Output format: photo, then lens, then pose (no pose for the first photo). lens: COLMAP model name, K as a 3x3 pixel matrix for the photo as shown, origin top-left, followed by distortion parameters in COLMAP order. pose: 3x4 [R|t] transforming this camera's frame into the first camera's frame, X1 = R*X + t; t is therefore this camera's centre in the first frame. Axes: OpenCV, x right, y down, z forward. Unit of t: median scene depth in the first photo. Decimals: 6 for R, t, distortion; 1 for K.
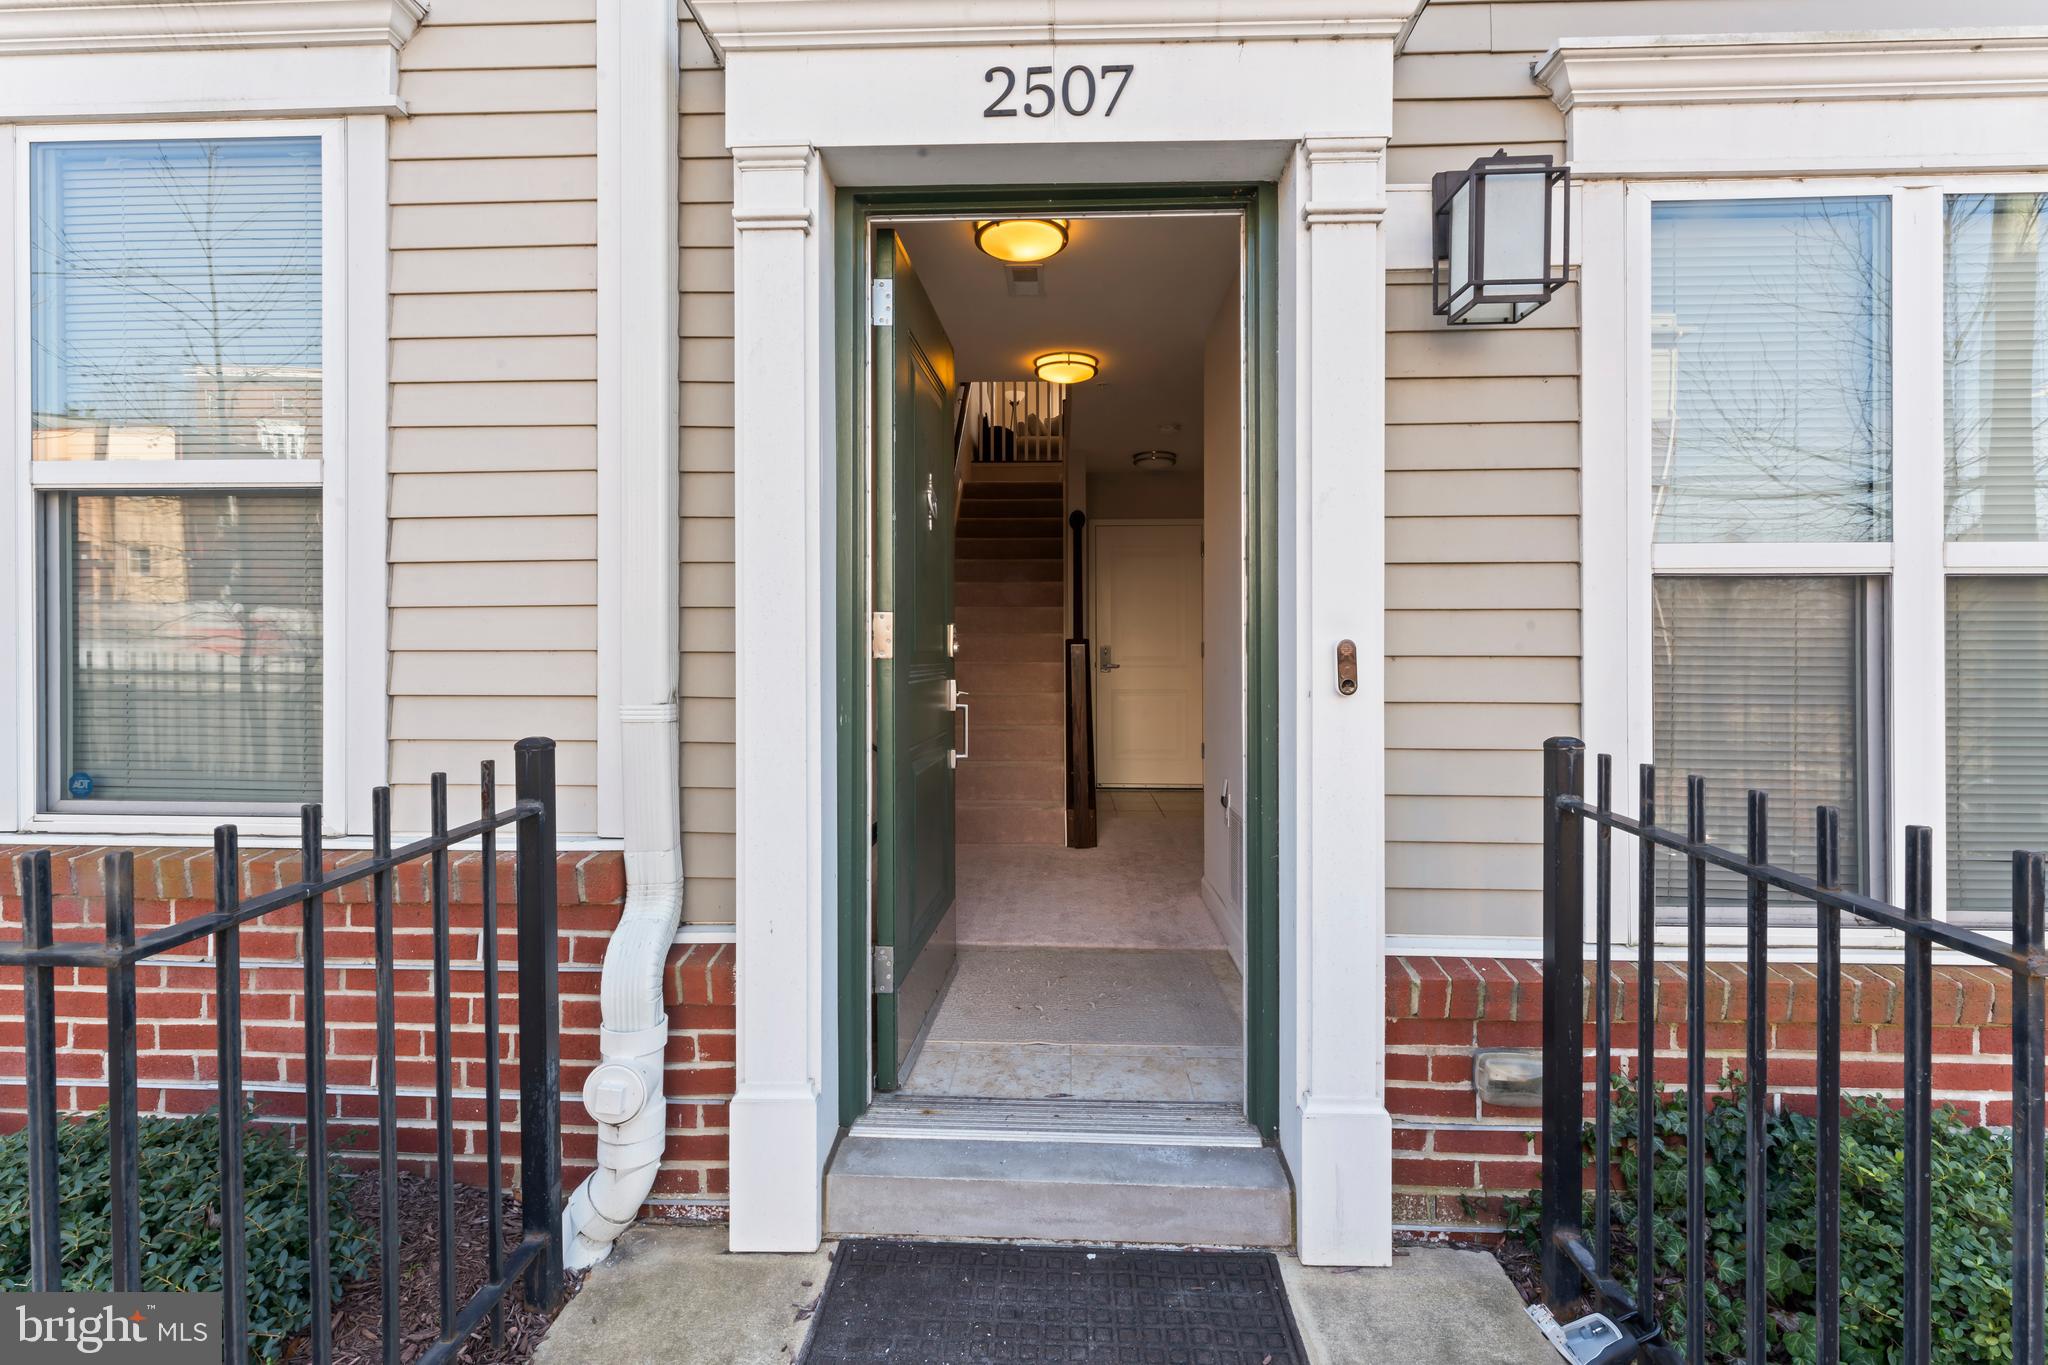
lens RADIAL K [[966.8, 0, 1026.9], [0, 966.8, 665.6], [0, 0, 1]] dist [0.002531, -0.000521]
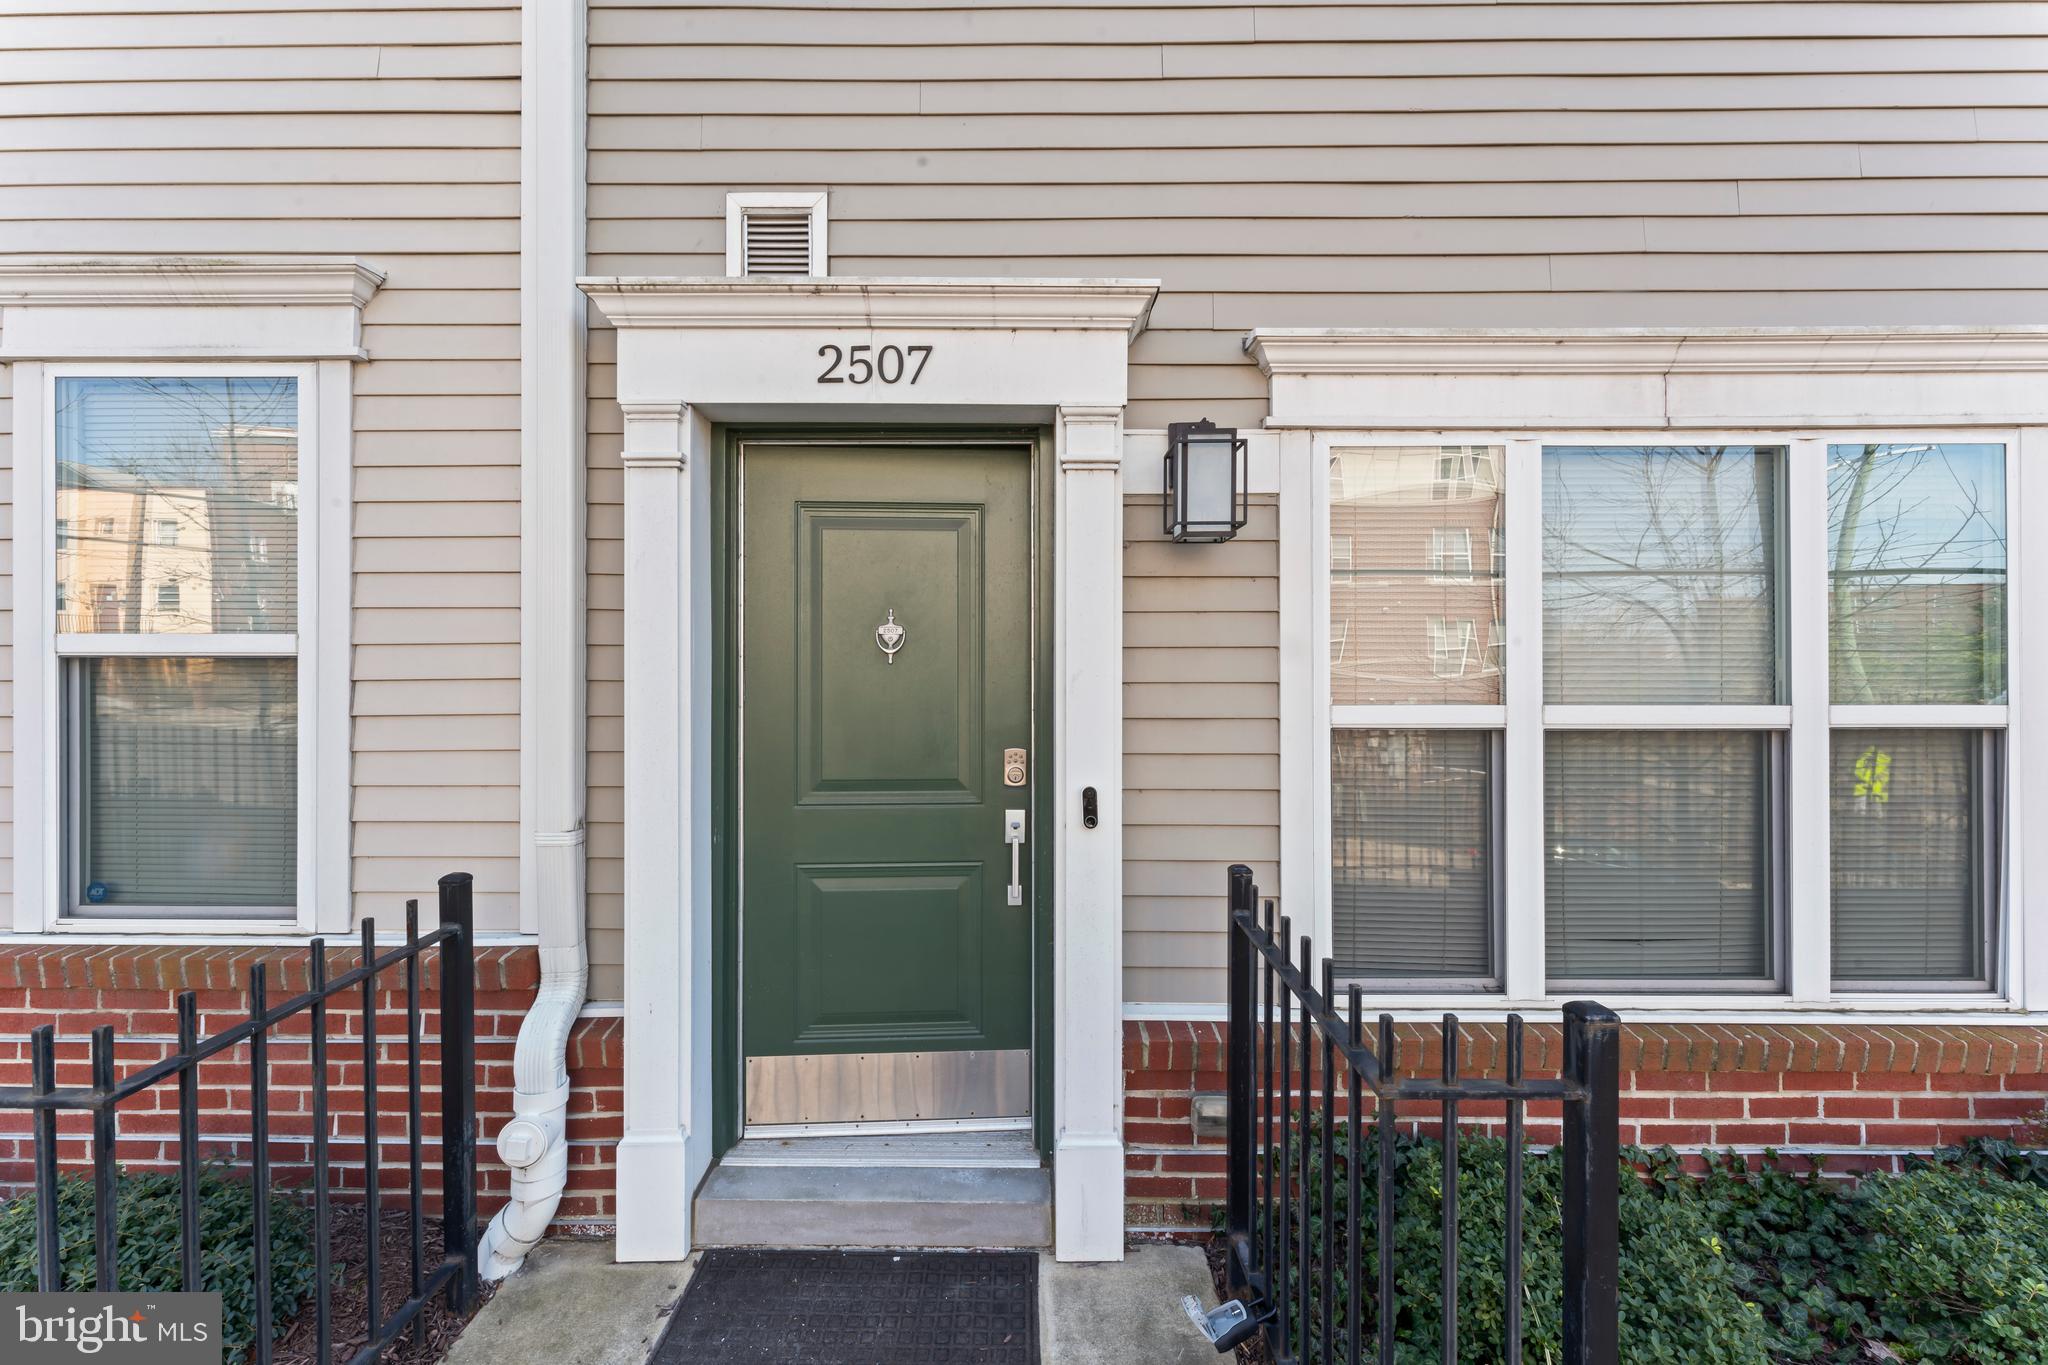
lens RADIAL K [[850.7, 0, 1017.0], [0, 850.7, 691.3], [0, 0, 1]] dist [0.001894, -0.000236]
pose [[0.999277, -0.000182, 0.038014, 0.180413], [0.000323, 0.999993, -0.003699, -0.147818], [-0.038013, 0.003709, 0.999270, -0.154475]]
